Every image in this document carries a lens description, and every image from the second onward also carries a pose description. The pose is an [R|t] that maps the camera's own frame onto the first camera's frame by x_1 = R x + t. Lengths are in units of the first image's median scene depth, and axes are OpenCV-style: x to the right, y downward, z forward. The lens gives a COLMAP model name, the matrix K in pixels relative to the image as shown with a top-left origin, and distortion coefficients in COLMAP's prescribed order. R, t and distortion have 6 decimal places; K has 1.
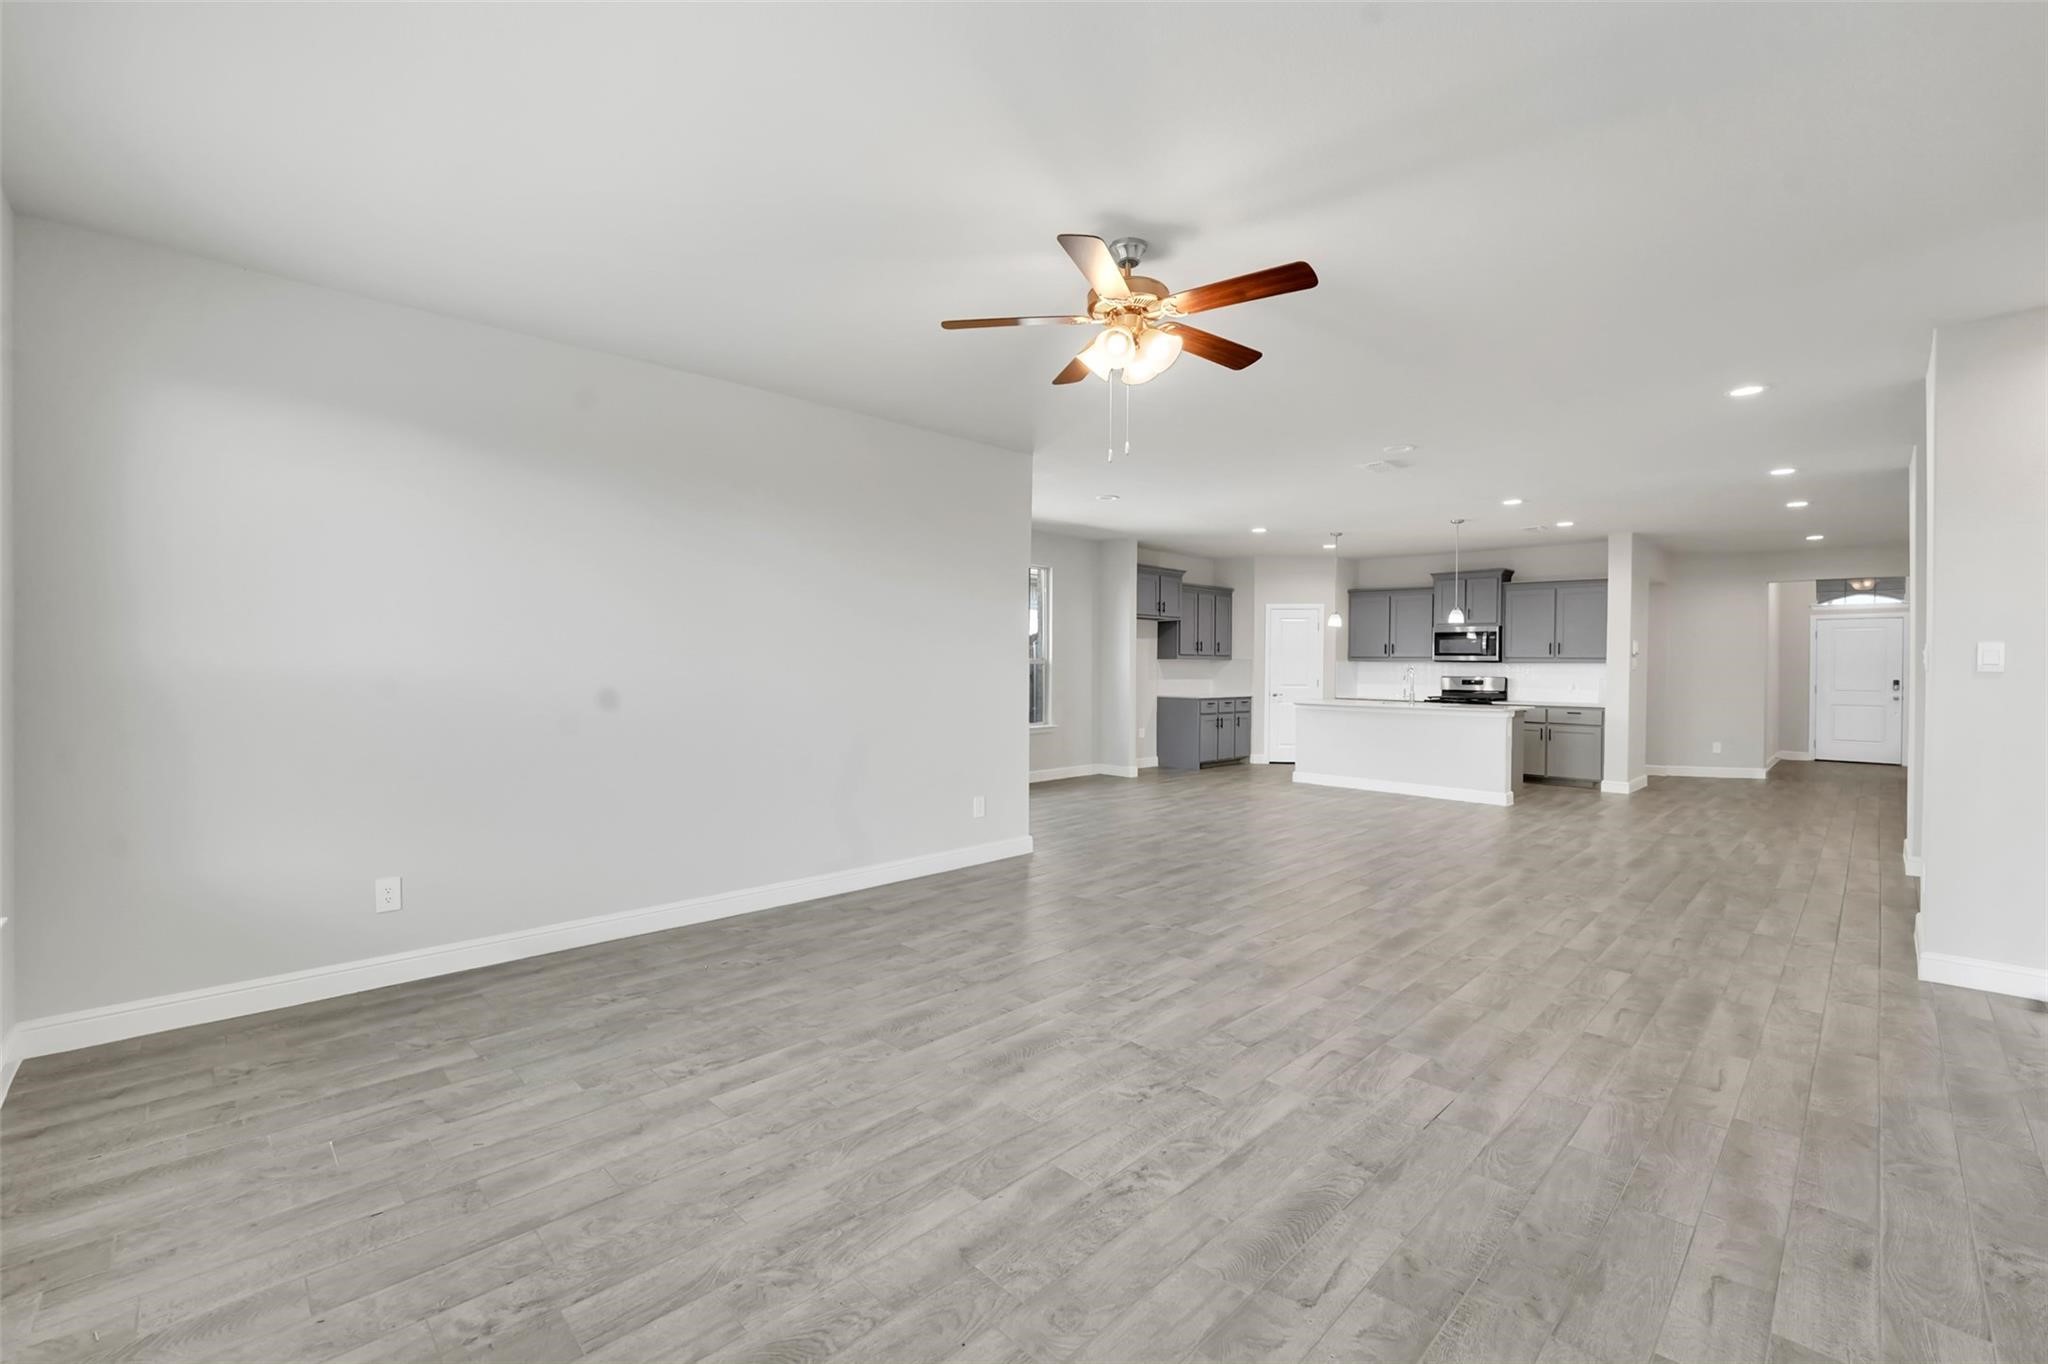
lens RADIAL K [[868.6, 0, 1024.0], [0, 868.6, 682.0], [0, 0, 1]] dist [-0.013605, 0.000210]
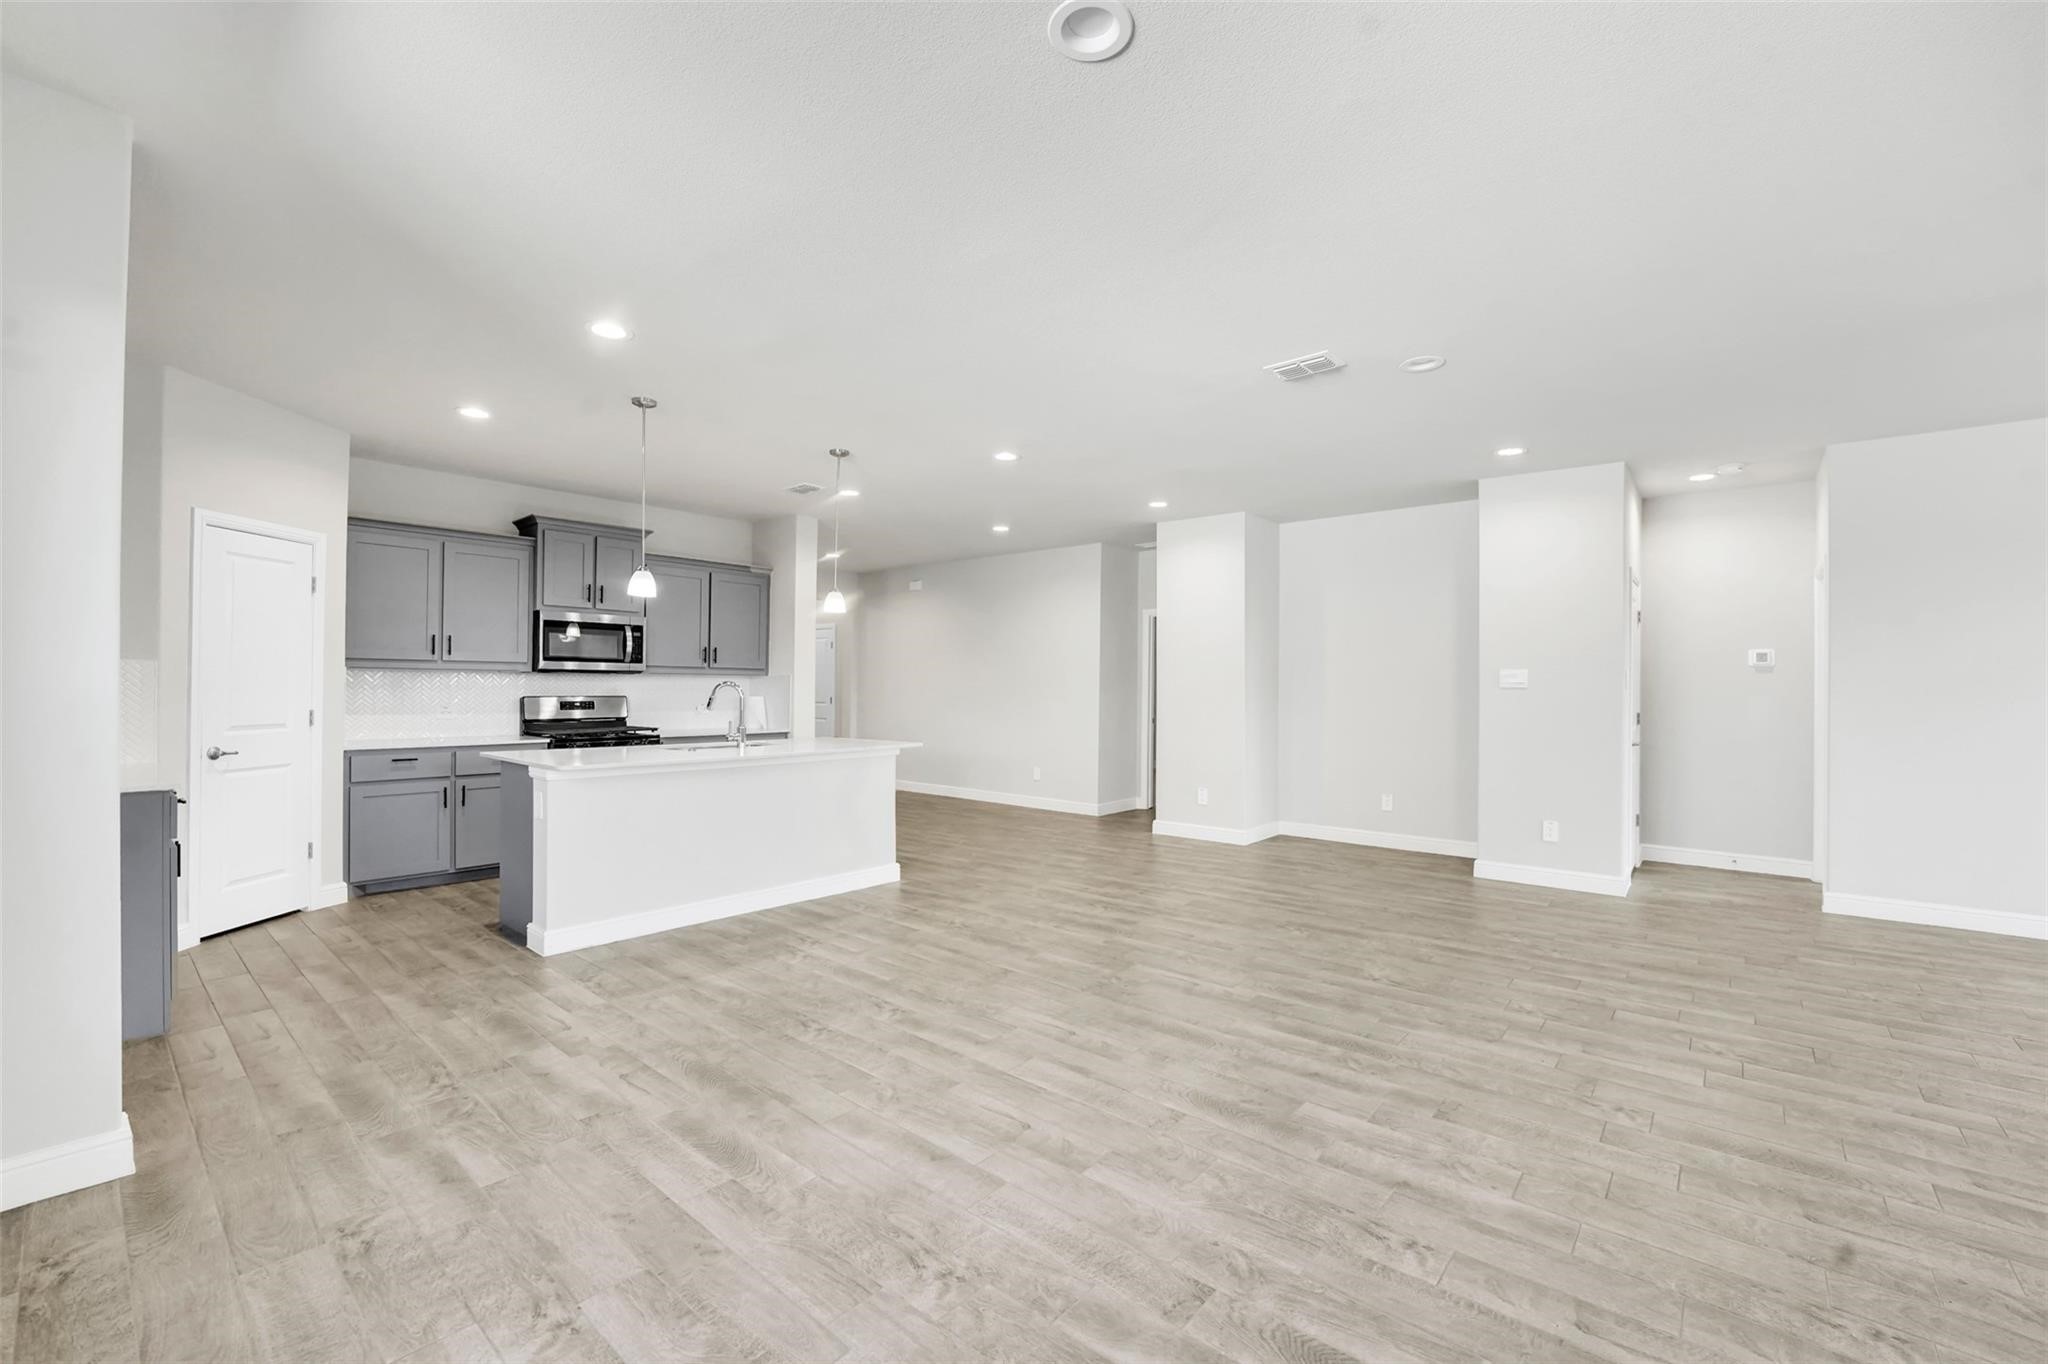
lens RADIAL K [[868.6, 0, 1024.0], [0, 868.6, 682.0], [0, 0, 1]] dist [-0.013605, 0.000210]
pose [[-0.071965, -0.004111, 0.997399, -0.113417], [0.009963, 0.999939, 0.004840, -0.016060], [-0.997357, 0.010285, -0.071920, 0.732385]]
